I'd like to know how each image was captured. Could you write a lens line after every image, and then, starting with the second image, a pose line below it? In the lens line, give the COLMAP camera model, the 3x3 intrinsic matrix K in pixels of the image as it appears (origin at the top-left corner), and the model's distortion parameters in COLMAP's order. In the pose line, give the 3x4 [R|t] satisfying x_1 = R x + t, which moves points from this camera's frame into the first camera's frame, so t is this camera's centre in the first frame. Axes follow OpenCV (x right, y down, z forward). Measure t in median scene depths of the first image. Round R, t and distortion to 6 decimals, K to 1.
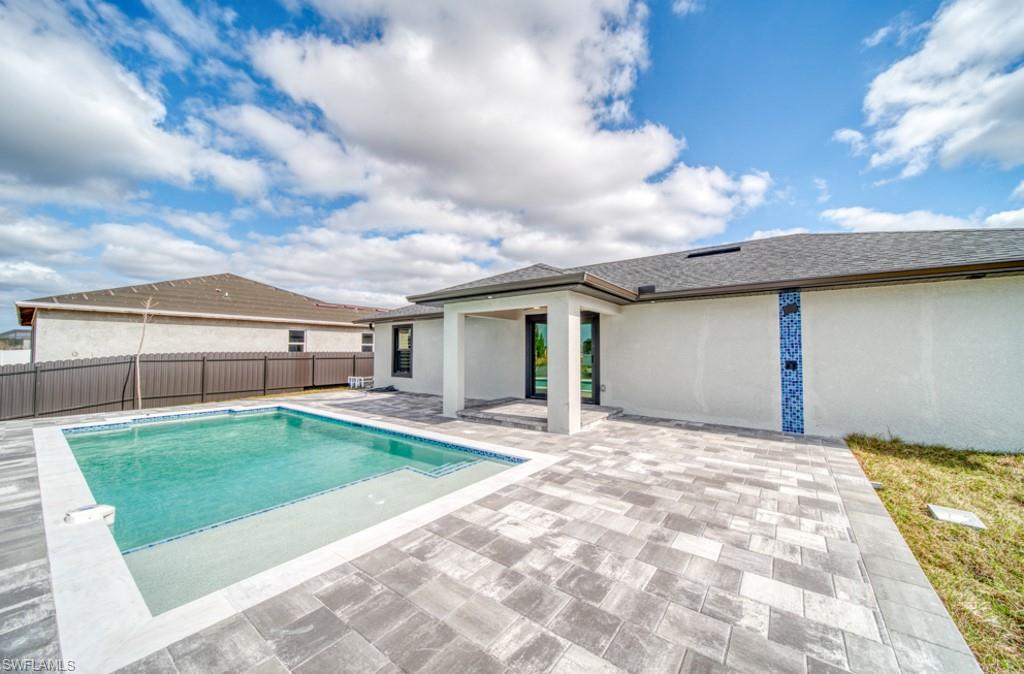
lens RADIAL K [[386.5, 0, 512.0], [0, 386.5, 337.0], [0, 0, 1]] dist [0.001303, -0.000152]
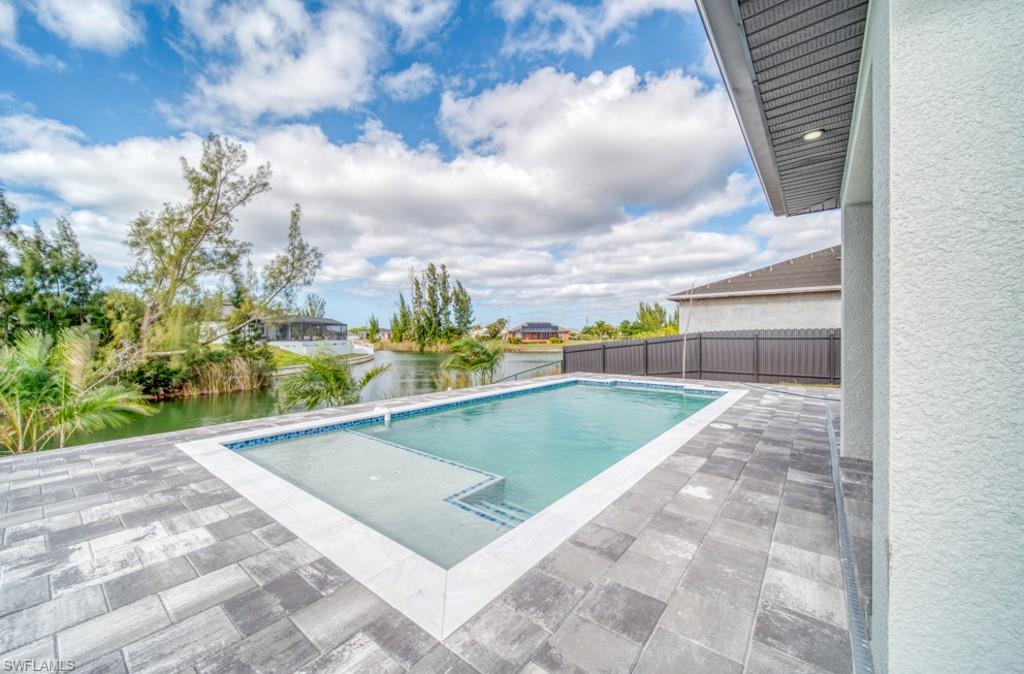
lens RADIAL K [[386.5, 0, 512.0], [0, 386.5, 337.0], [0, 0, 1]] dist [0.001303, -0.000152]
pose [[-0.048819, 0.000459, -0.998808, 0.616944], [0.035944, 0.999353, -0.001298, 0.126815], [0.998161, -0.035965, -0.048804, 1.562122]]
